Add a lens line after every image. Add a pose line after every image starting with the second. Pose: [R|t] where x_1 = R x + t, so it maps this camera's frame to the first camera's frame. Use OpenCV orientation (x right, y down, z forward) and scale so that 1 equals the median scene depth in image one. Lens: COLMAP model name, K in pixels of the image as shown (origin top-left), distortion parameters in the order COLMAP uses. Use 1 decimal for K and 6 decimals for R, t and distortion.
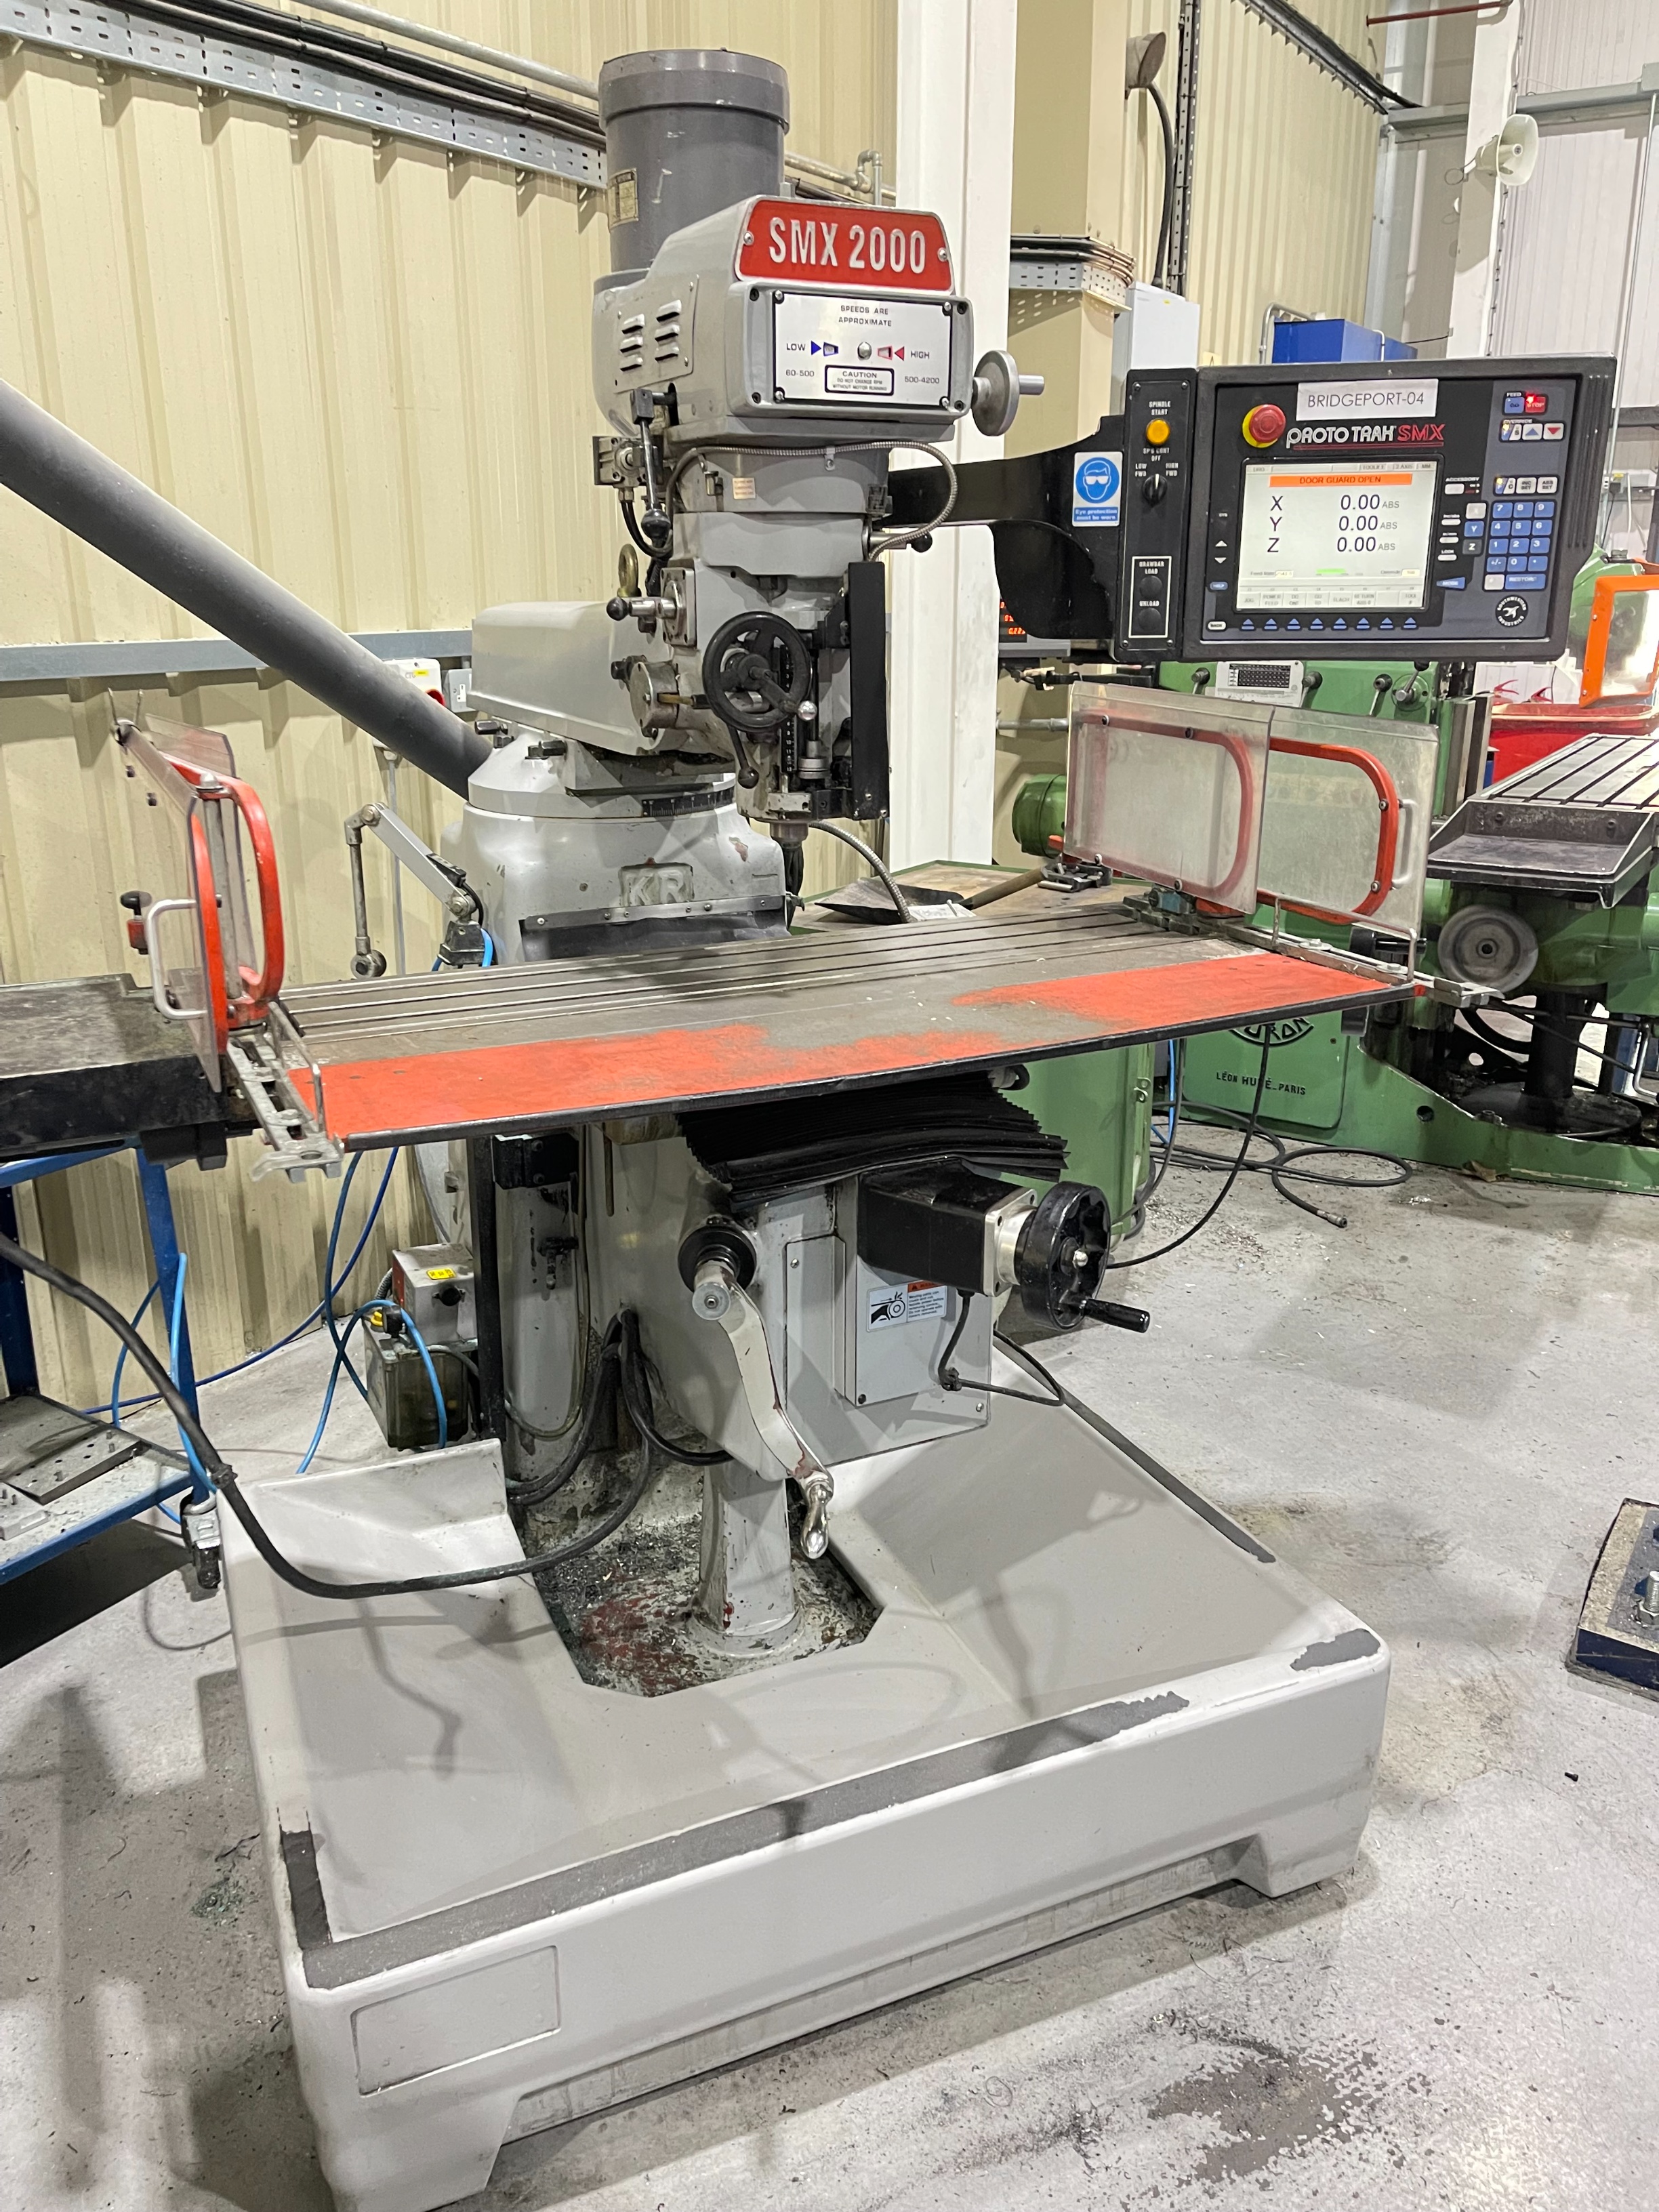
lens RADIAL K [[1674.3, 0, 825.1], [0, 1674.3, 1090.6], [0, 0, 1]] dist [0.072274, -0.088036]
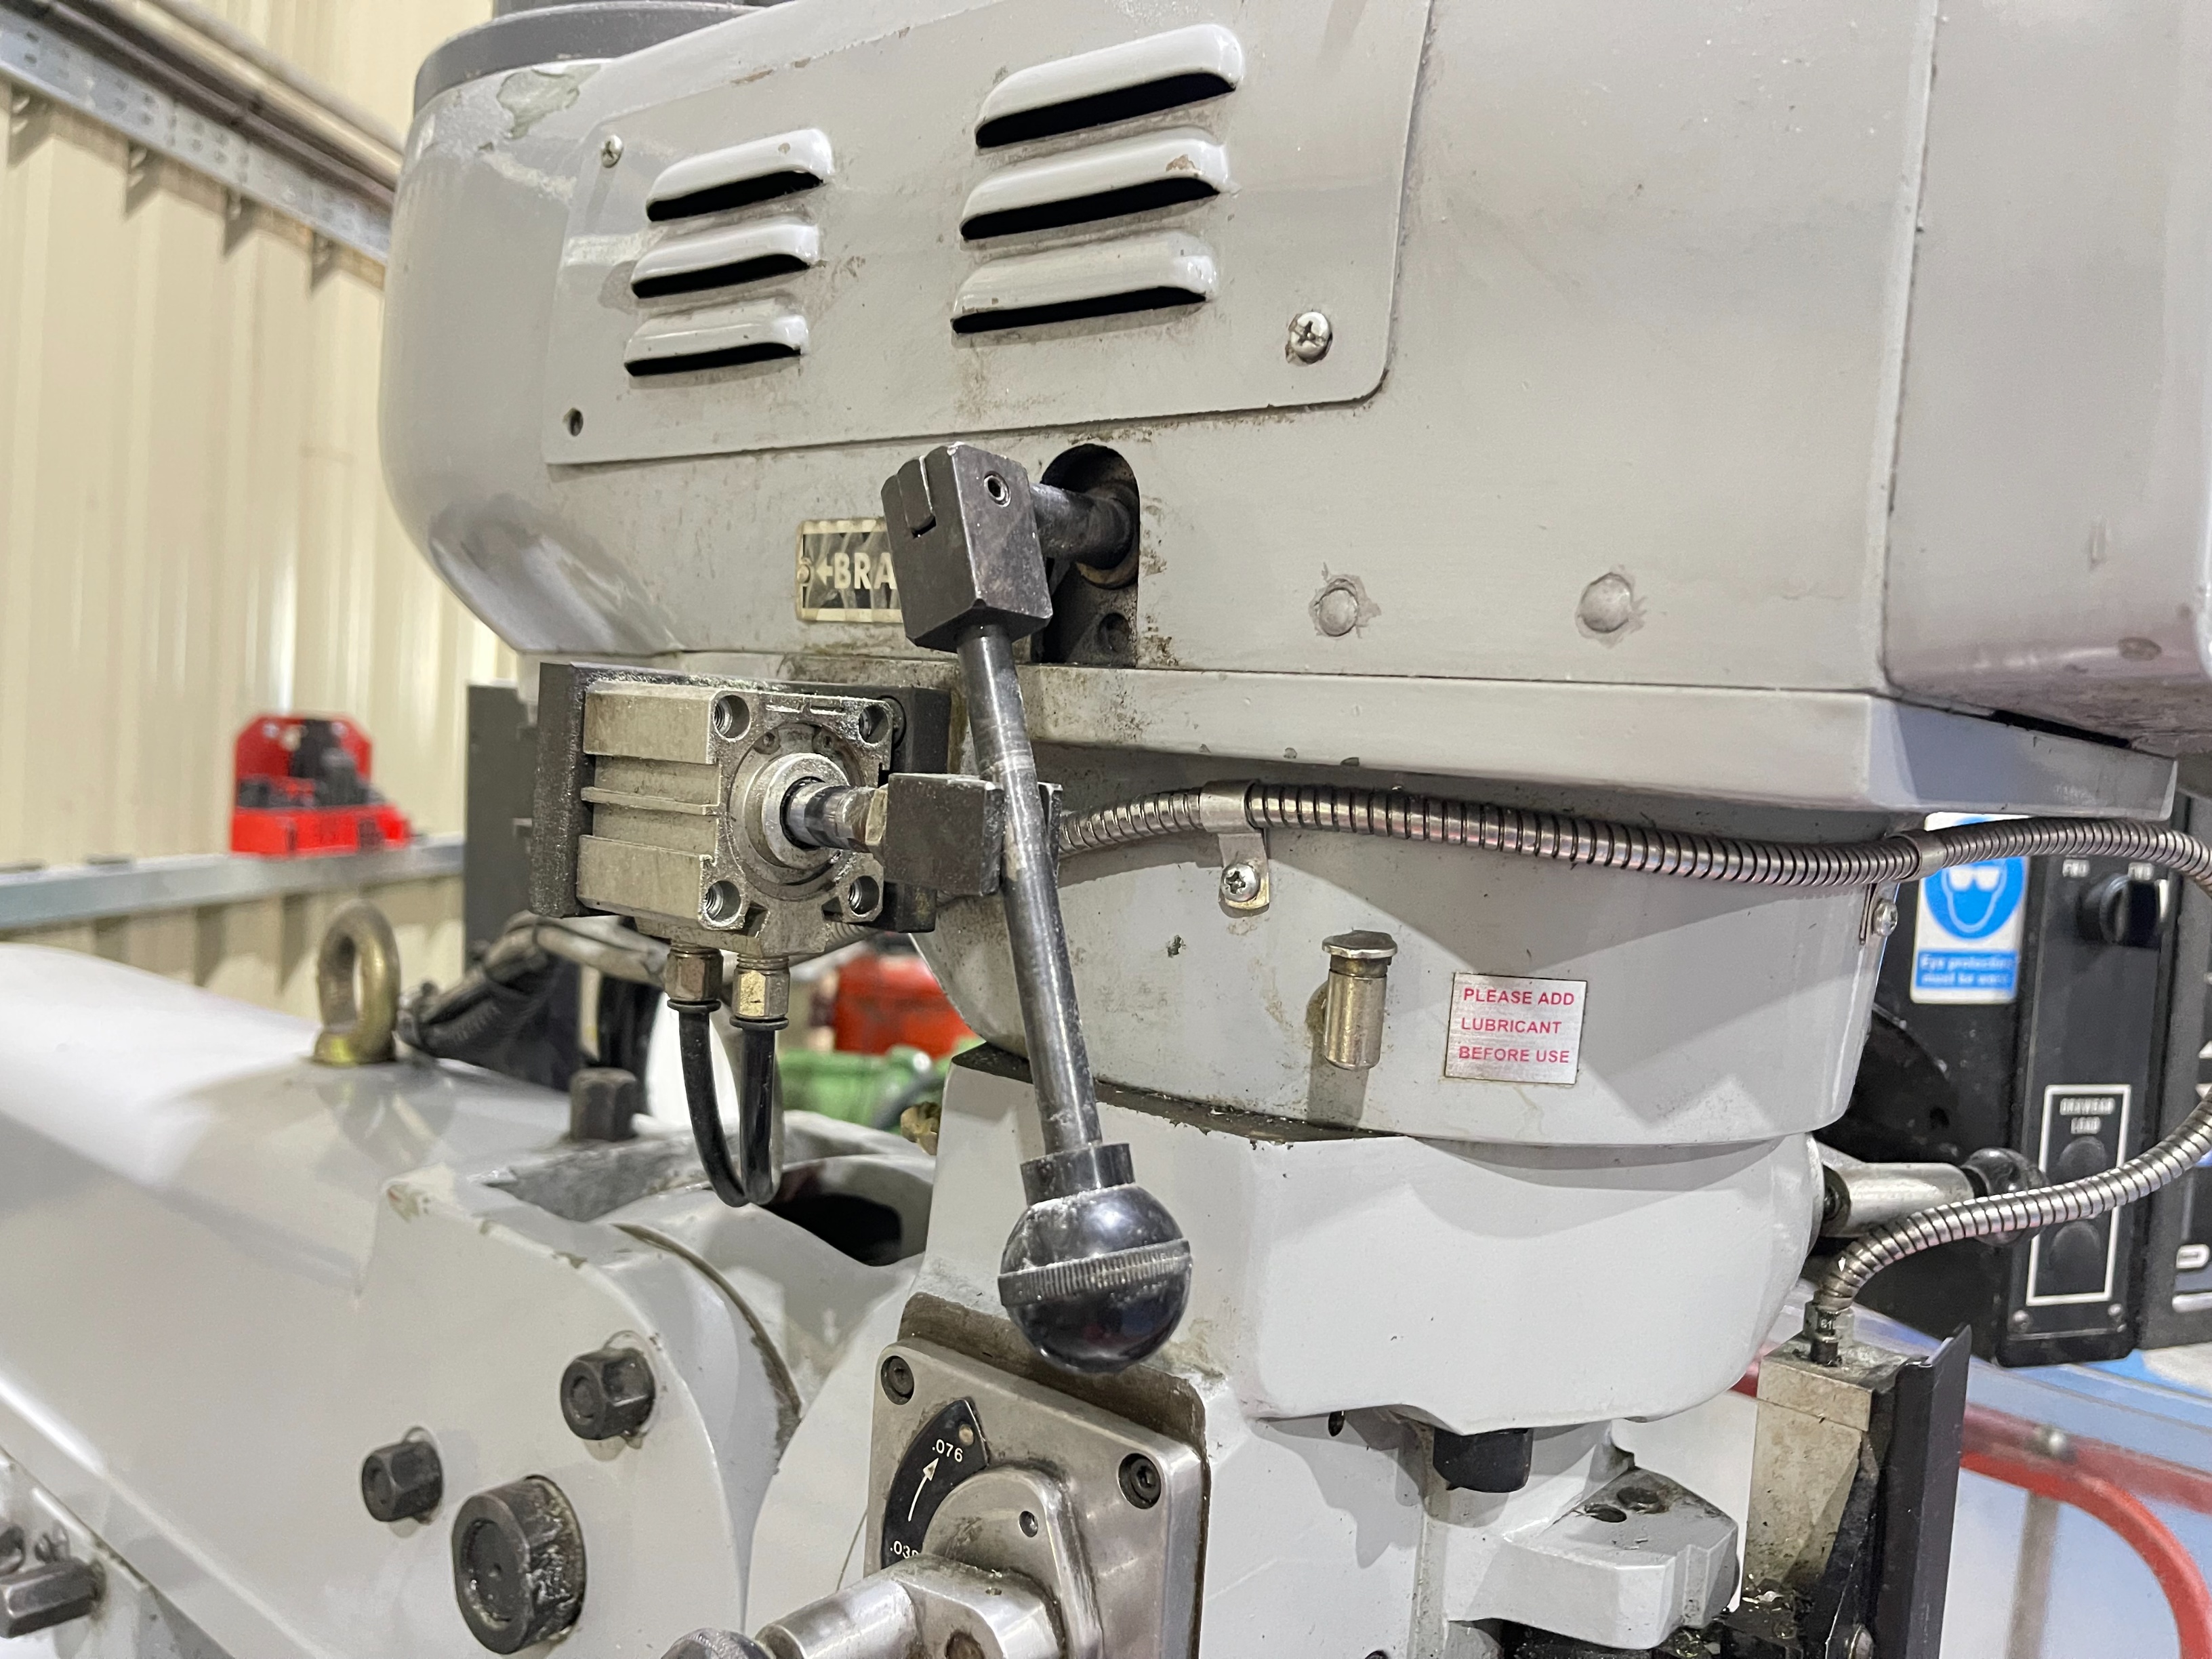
lens RADIAL K [[1674.3, 0, 1099.8], [0, 1674.3, 842.9], [0, 0, 1]] dist [0.072274, -0.088036]
pose [[0.900075, 0.037490, 0.434120, -0.150966], [0.059604, 0.976334, -0.207894, -0.303006], [-0.431640, 0.212996, 0.876539, 0.760949]]
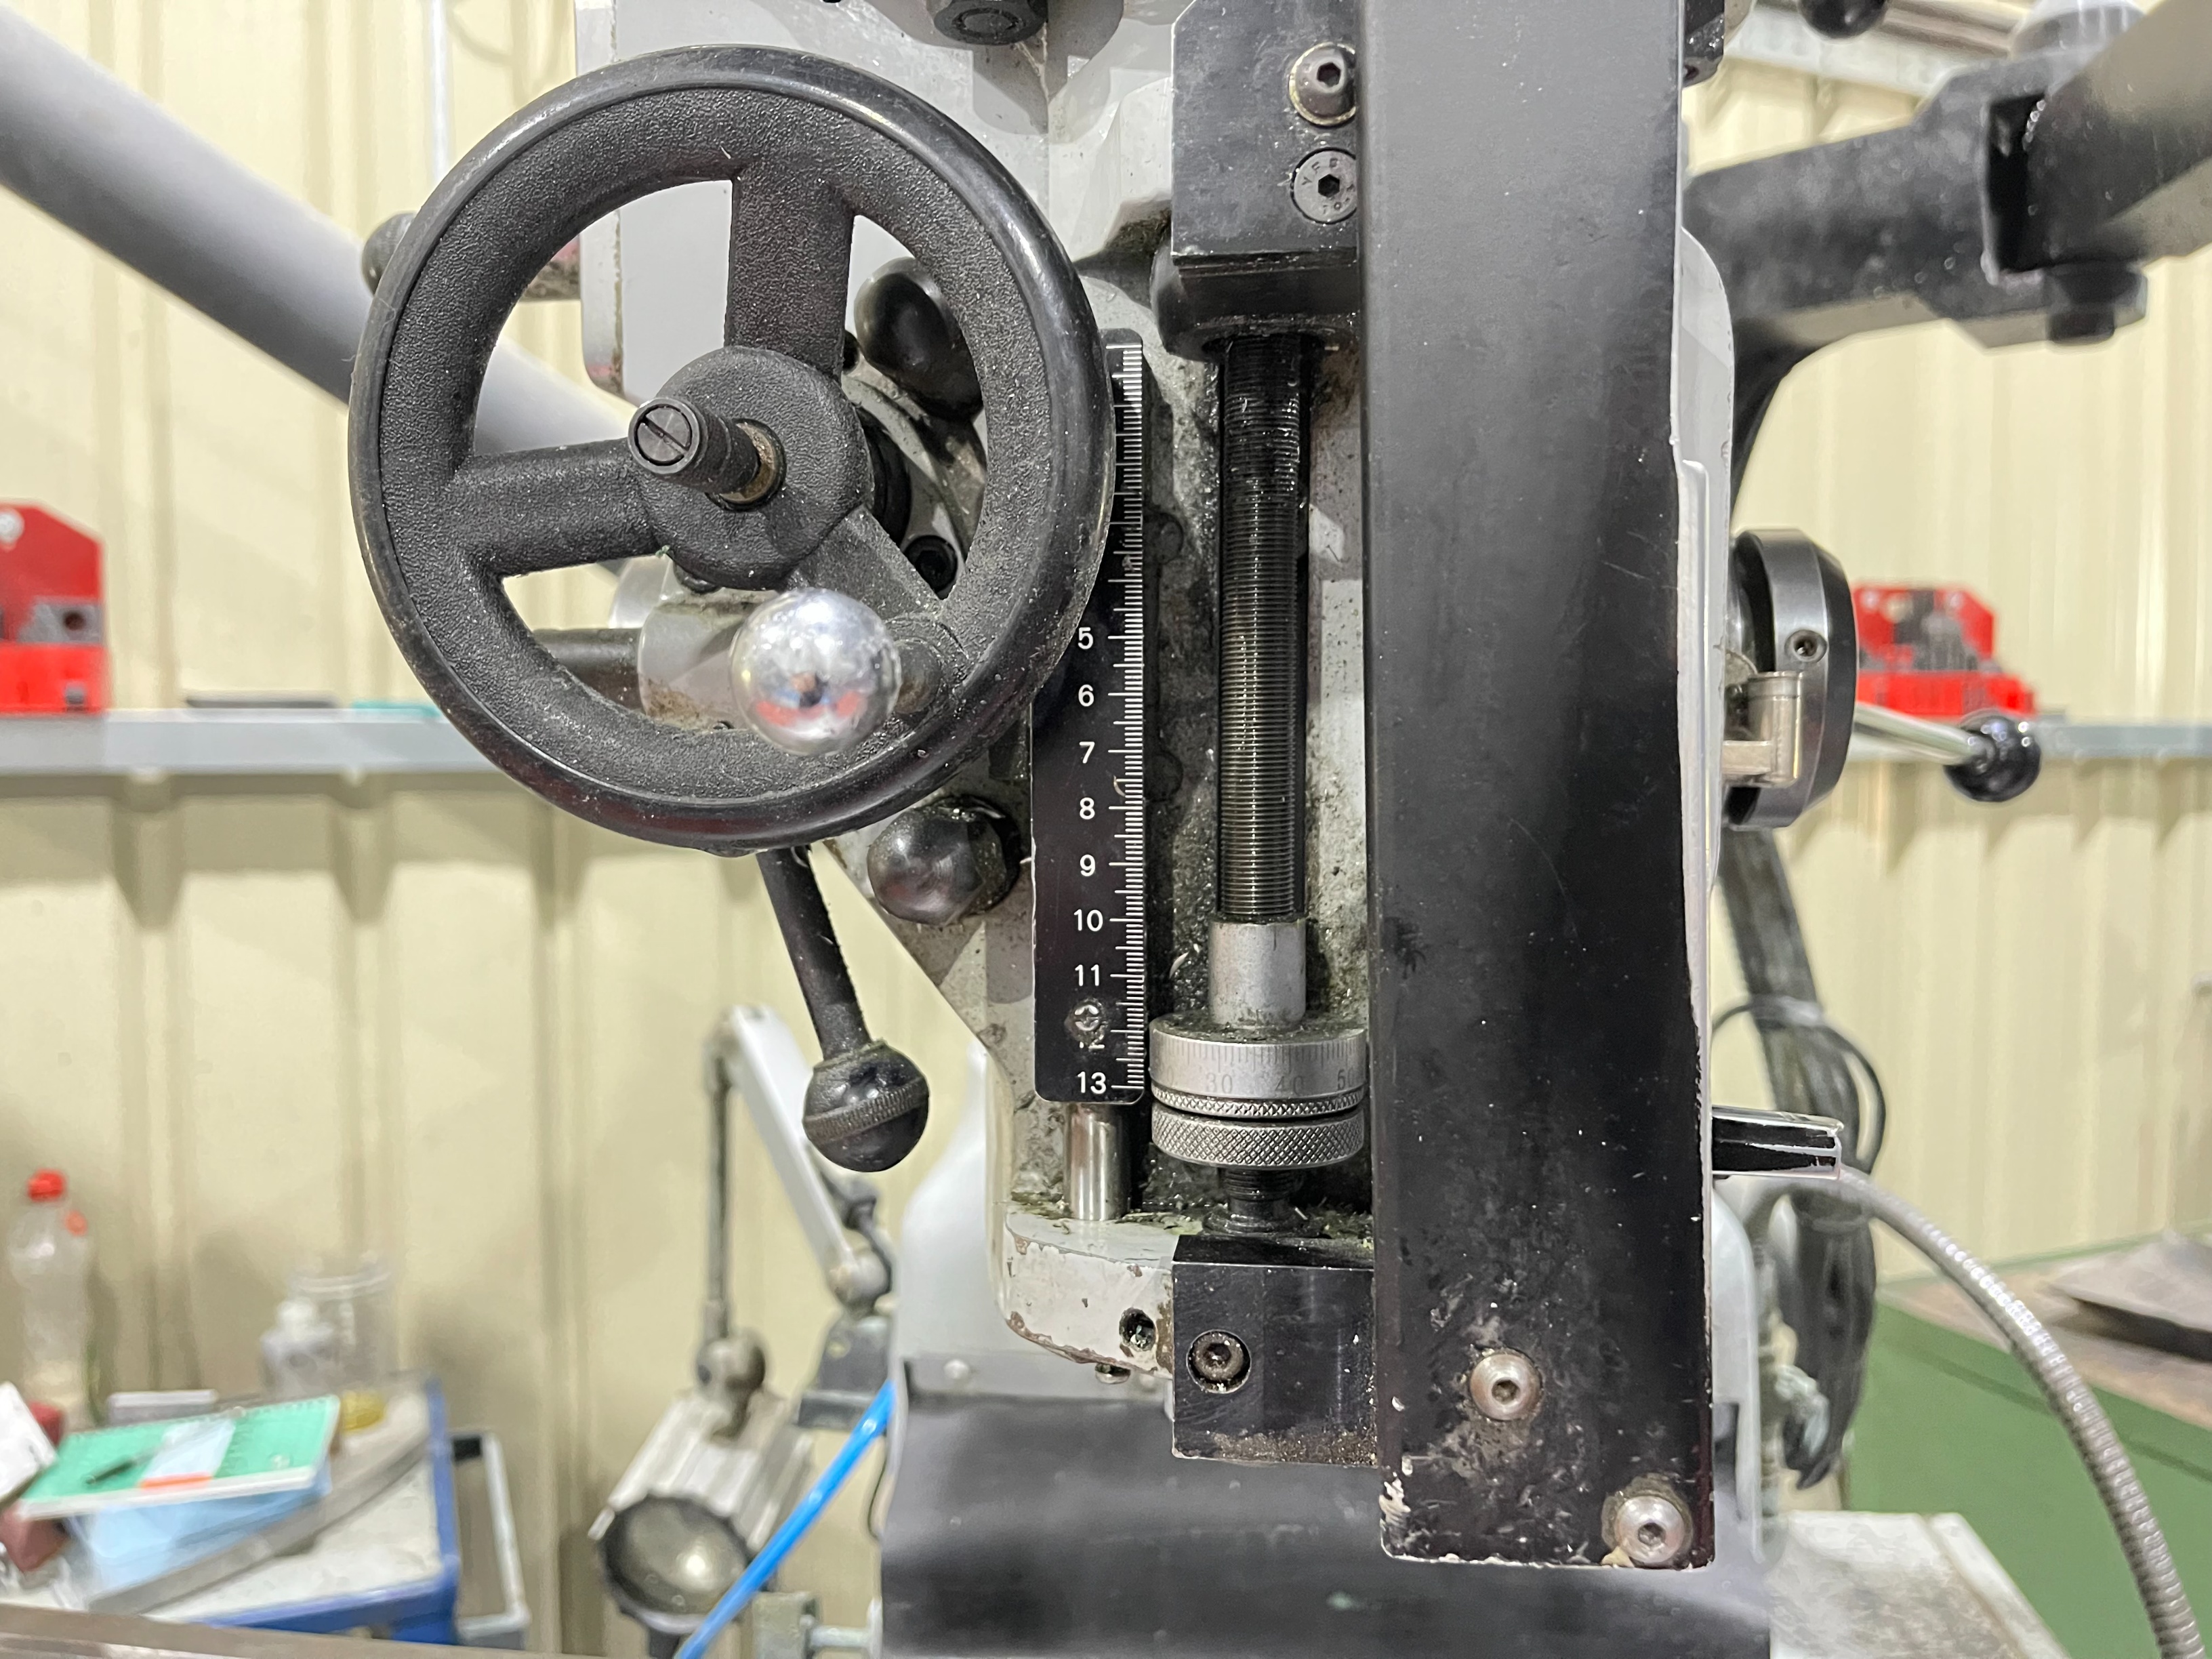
lens RADIAL K [[1674.3, 0, 1109.7], [0, 1674.3, 841.6], [0, 0, 1]] dist [0.072274, -0.088036]
pose [[0.832021, 0.034845, -0.553648, 0.064668], [-0.167235, 0.967350, -0.190438, -0.172784], [0.528936, 0.251038, 0.810683, 0.814107]]
